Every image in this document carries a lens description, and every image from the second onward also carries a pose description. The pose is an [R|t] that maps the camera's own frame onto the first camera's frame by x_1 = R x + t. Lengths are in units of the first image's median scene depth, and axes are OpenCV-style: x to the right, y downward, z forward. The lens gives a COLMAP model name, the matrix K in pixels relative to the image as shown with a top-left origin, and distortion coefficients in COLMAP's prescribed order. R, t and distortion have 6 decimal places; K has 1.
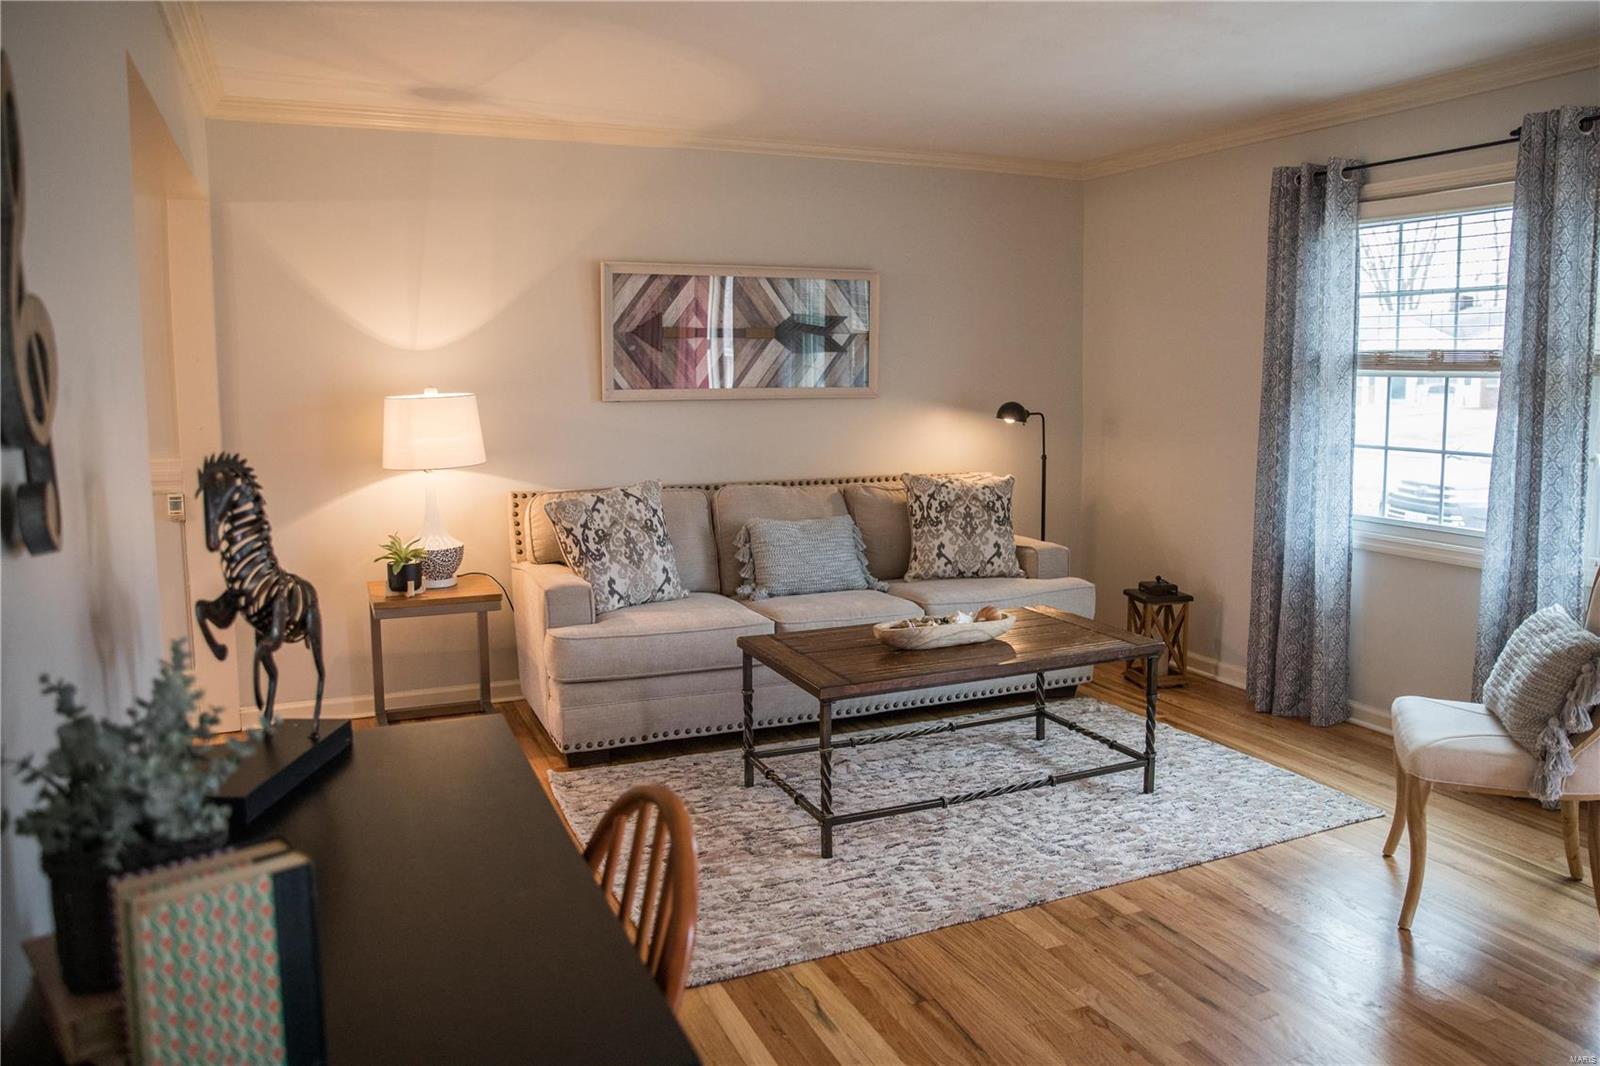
lens RADIAL K [[1086.7, 0, 837.1], [0, 1086.7, 528.4], [0, 0, 1]] dist [-0.111961, 0.092945]
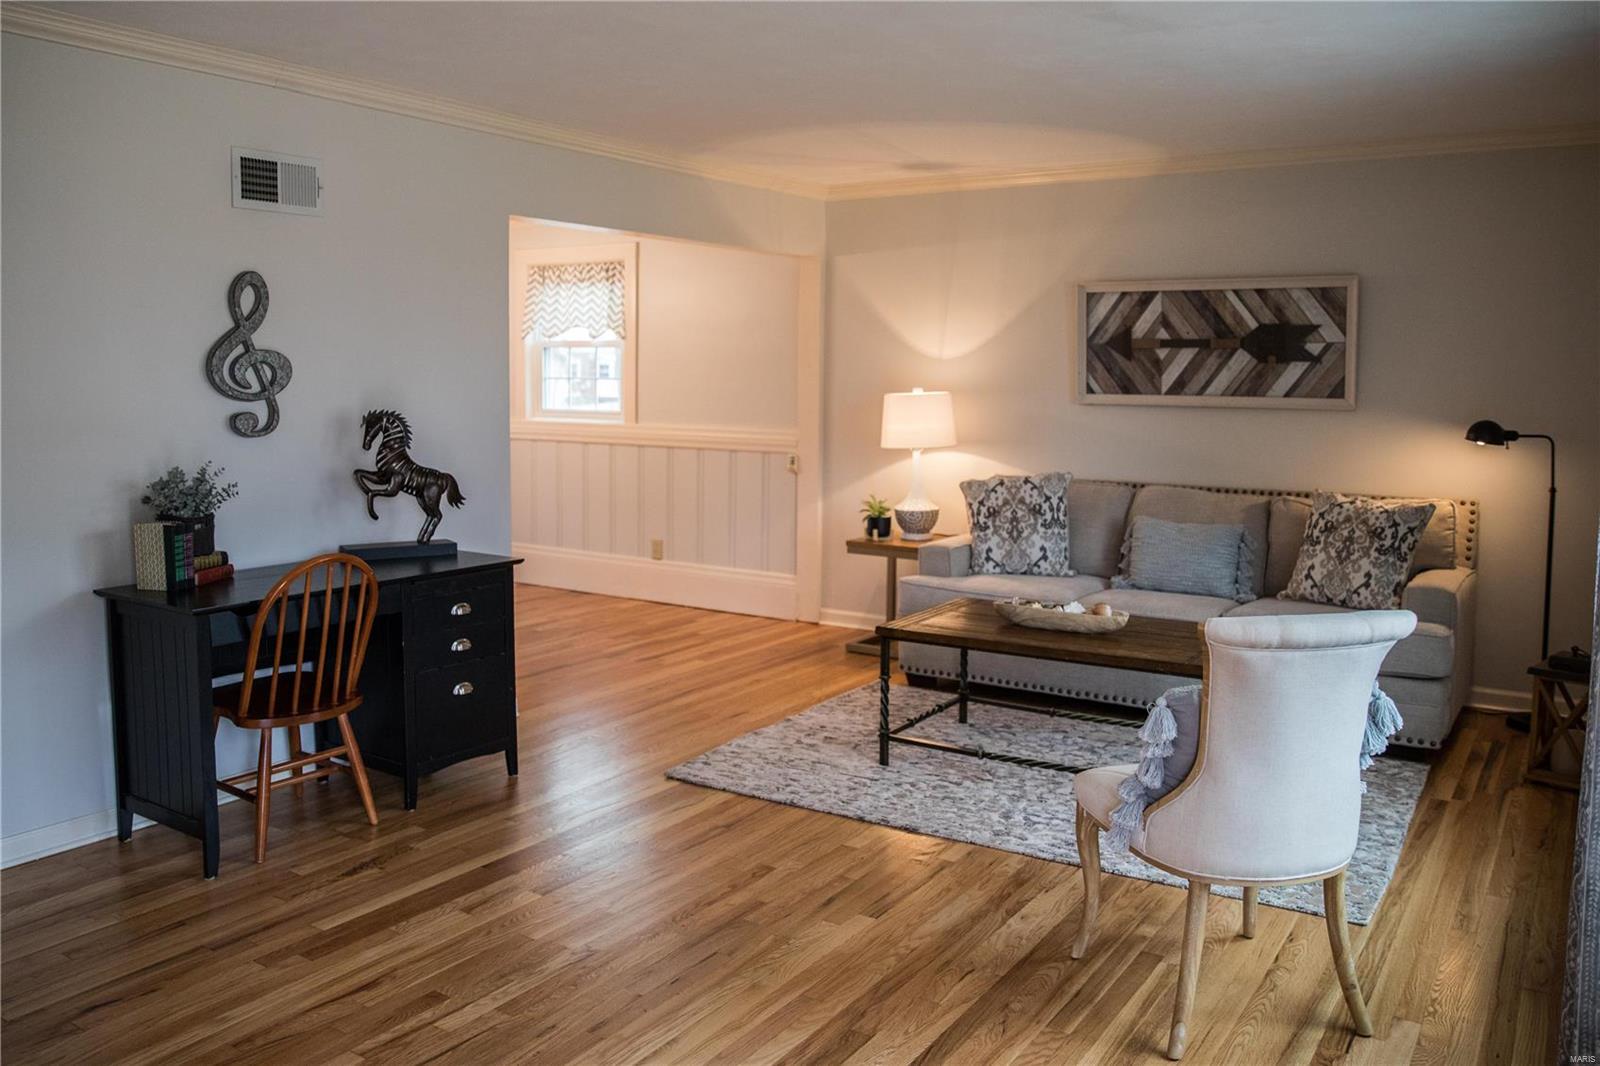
lens RADIAL K [[1086.7, 0, 837.1], [0, 1086.7, 528.4], [0, 0, 1]] dist [-0.111961, 0.092945]
pose [[0.608905, 0.121339, -0.783908, 0.574686], [-0.113223, 0.991408, 0.065511, -0.032214], [0.785121, 0.048866, 0.617411, 0.089602]]
